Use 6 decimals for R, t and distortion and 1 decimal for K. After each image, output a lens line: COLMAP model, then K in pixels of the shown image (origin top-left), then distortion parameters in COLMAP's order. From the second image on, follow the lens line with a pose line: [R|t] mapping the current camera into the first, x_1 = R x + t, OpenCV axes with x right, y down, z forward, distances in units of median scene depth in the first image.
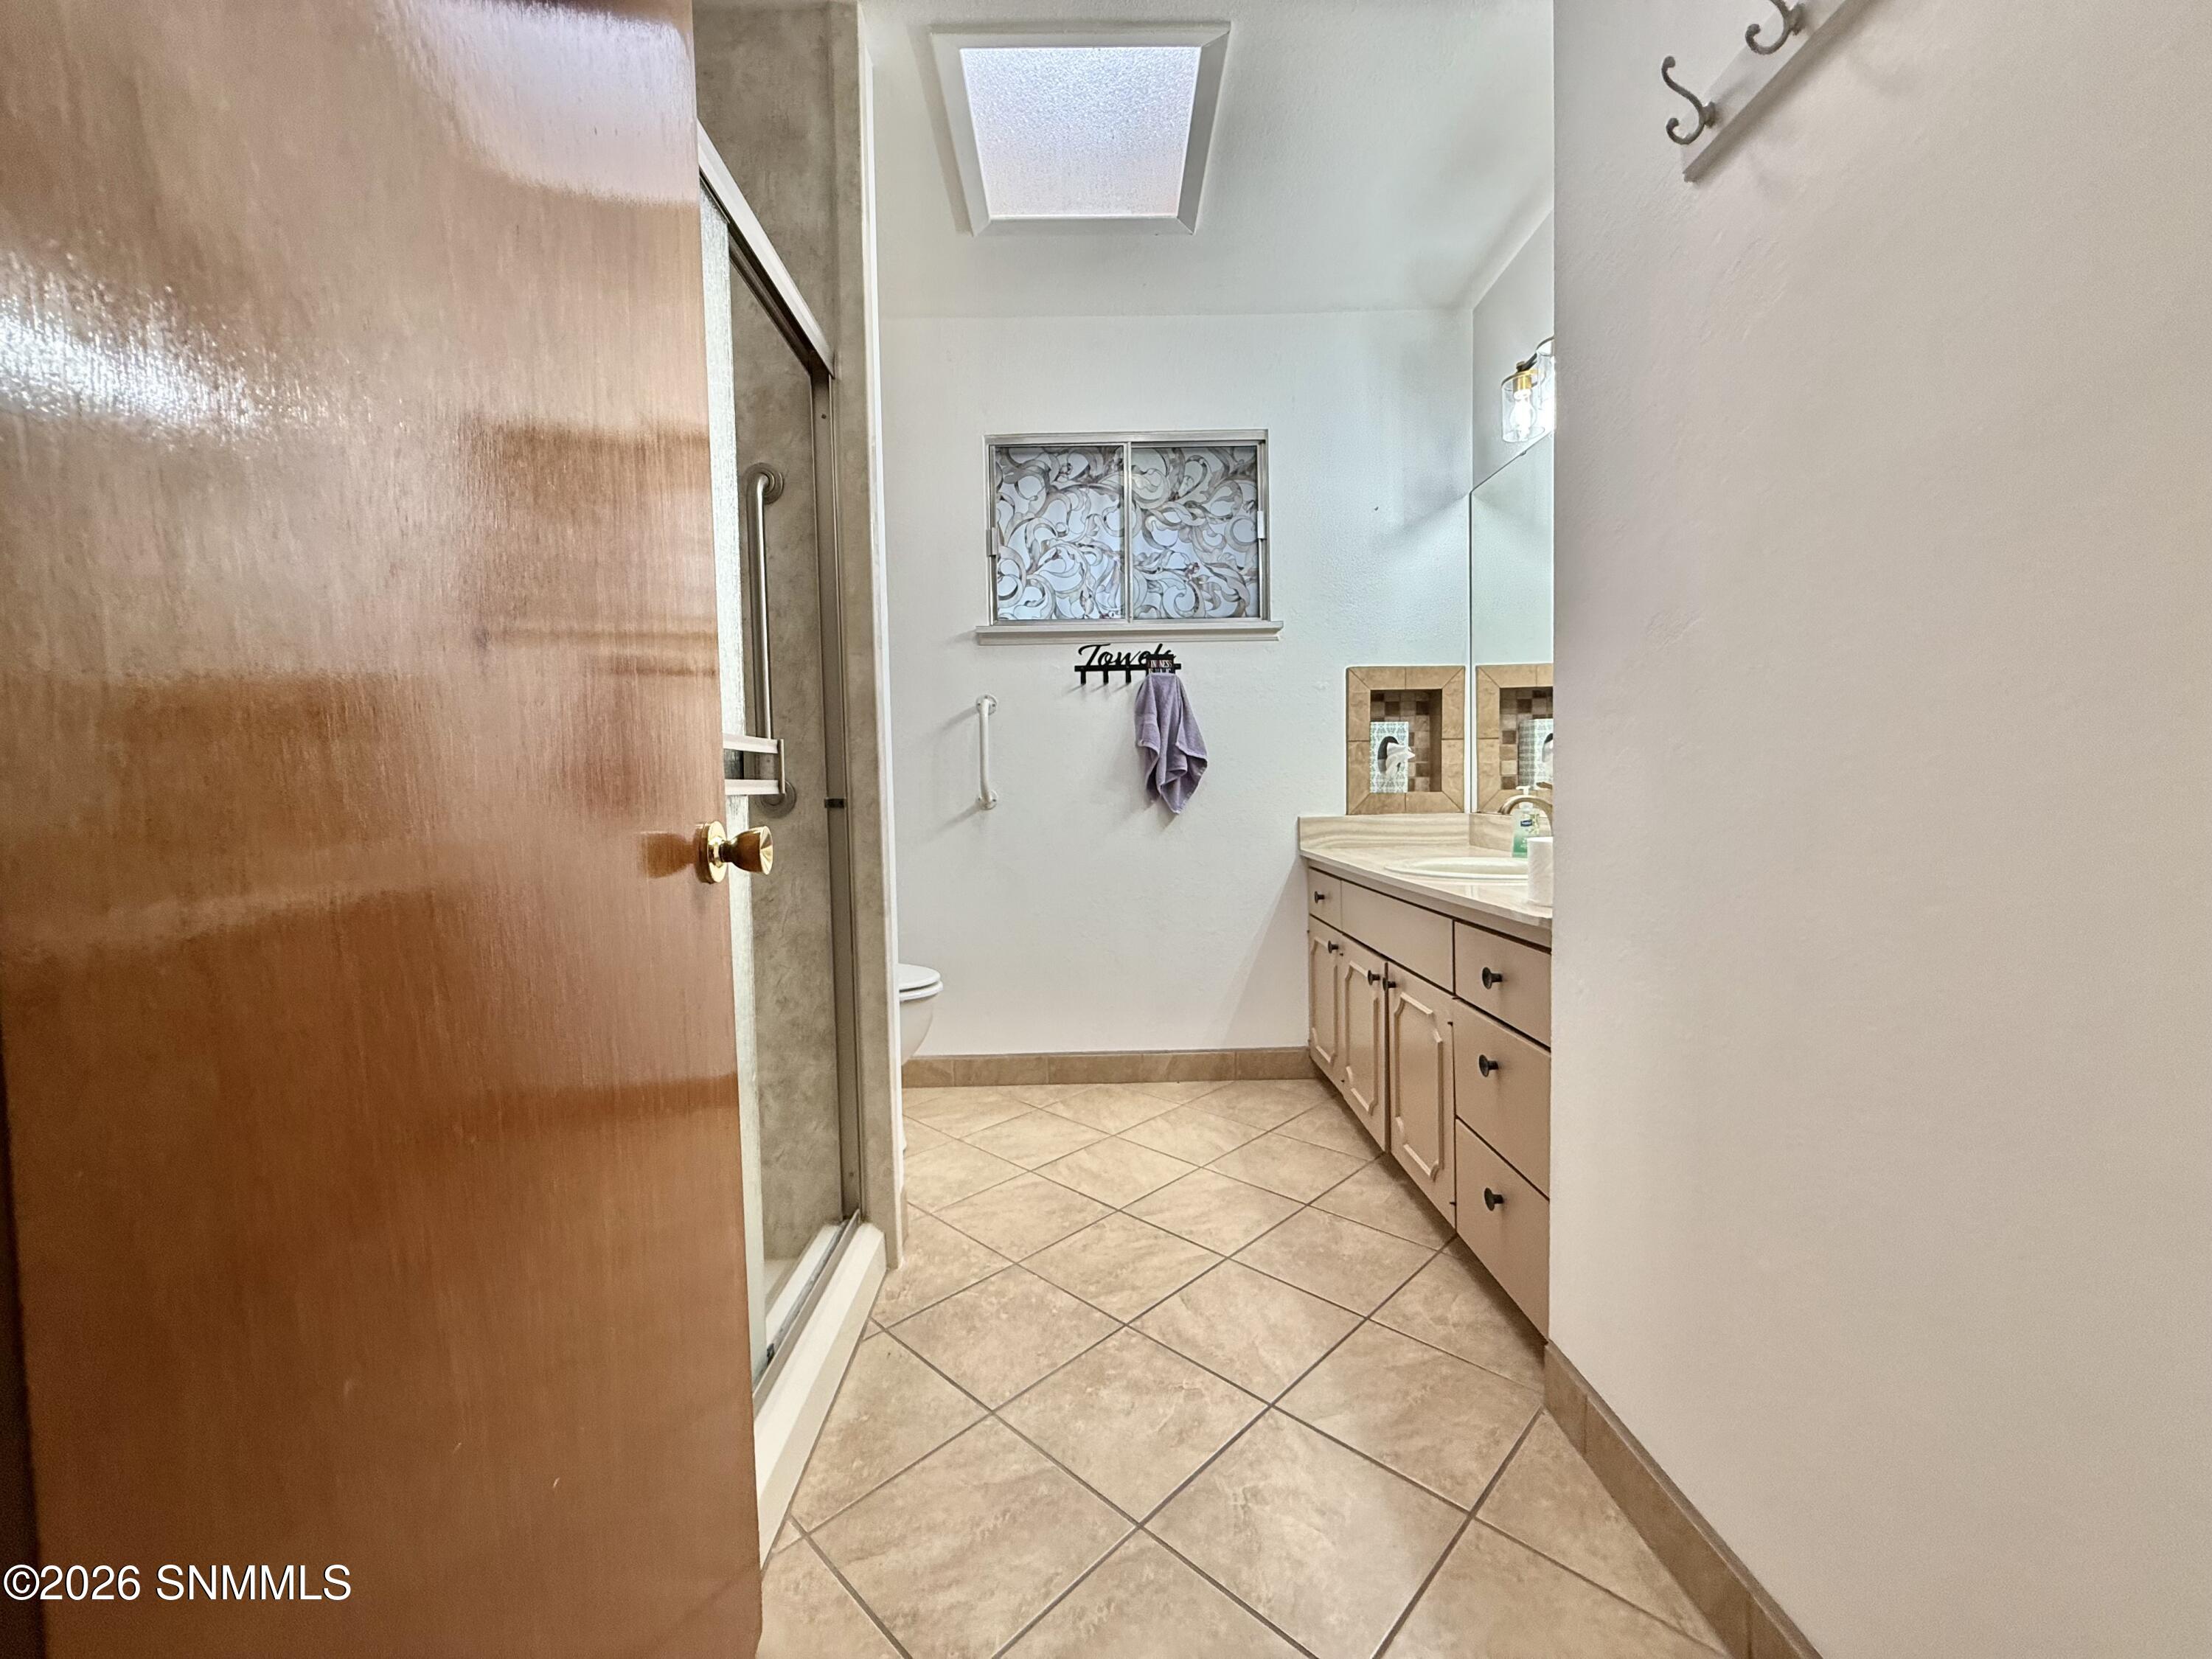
lens RADIAL K [[878.7, 0, 1098.4], [0, 878.7, 827.8], [0, 0, 1]] dist [-0.000110, 0.000162]
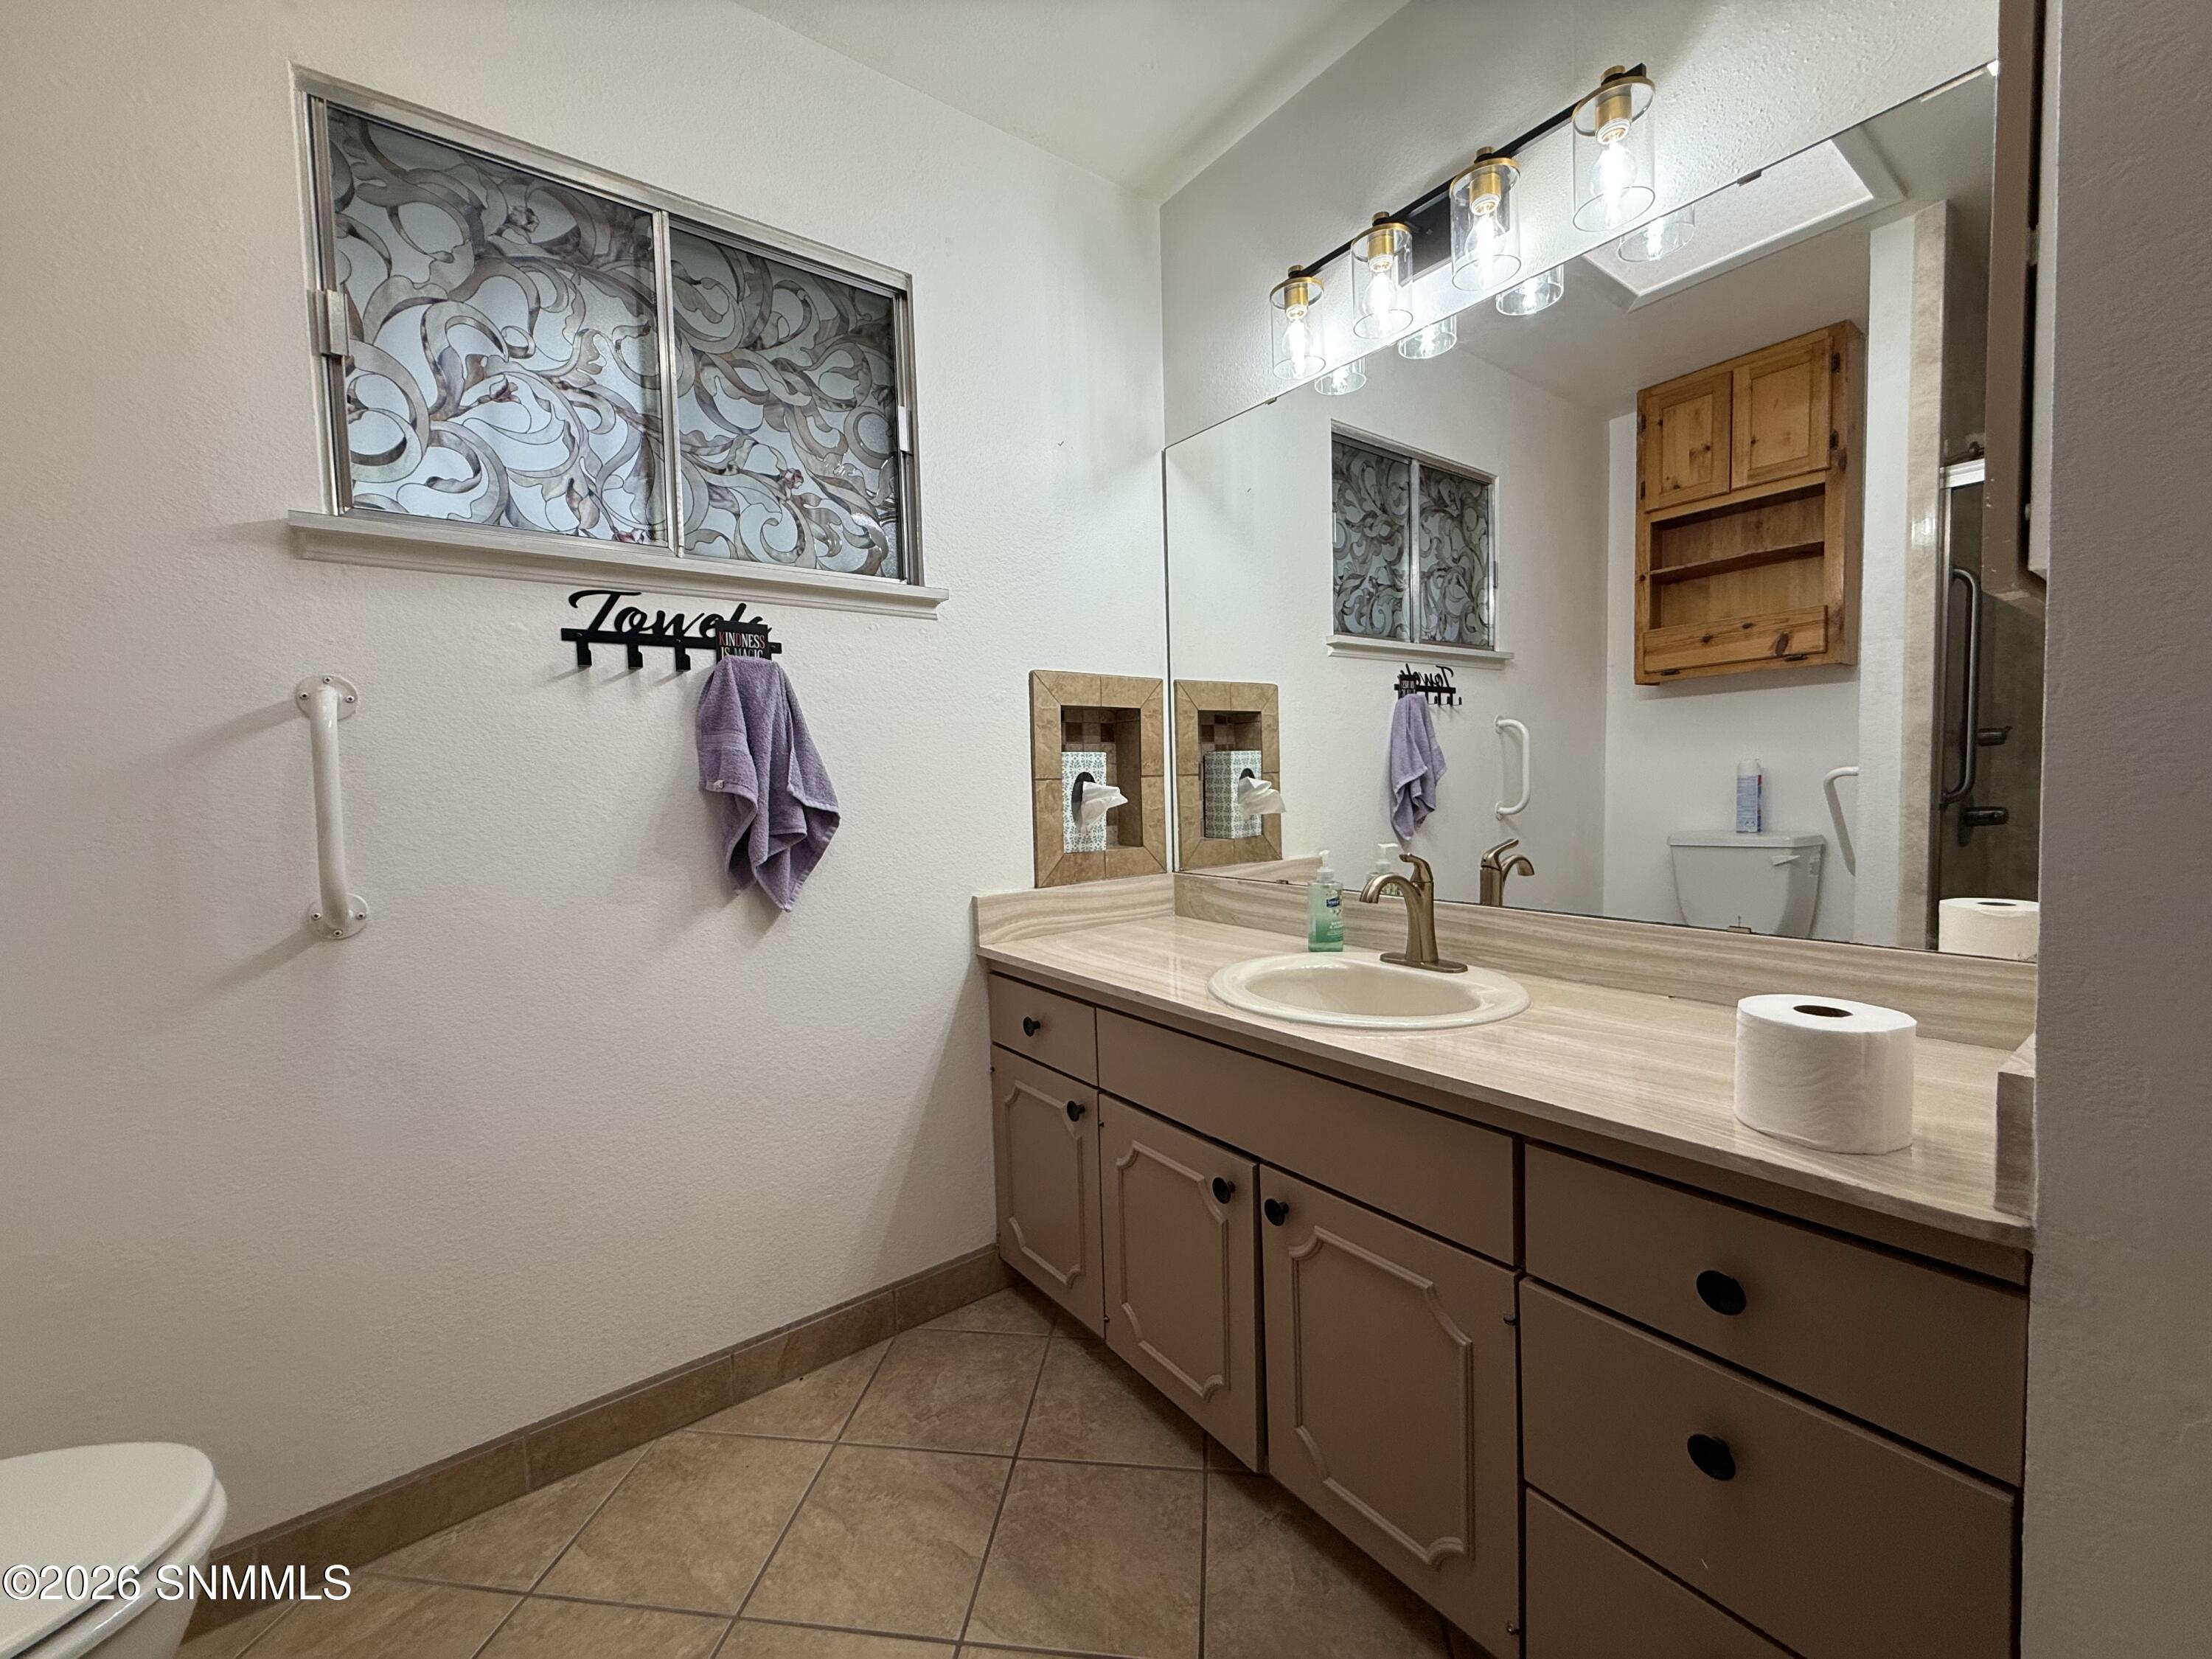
lens RADIAL K [[878.7, 0, 1098.4], [0, 878.7, 827.8], [0, 0, 1]] dist [-0.000110, 0.000162]
pose [[0.806827, -0.036250, 0.589674, -0.078113], [0.040124, 0.999173, 0.006523, -0.063969], [-0.589423, 0.018397, 0.807615, 0.426611]]
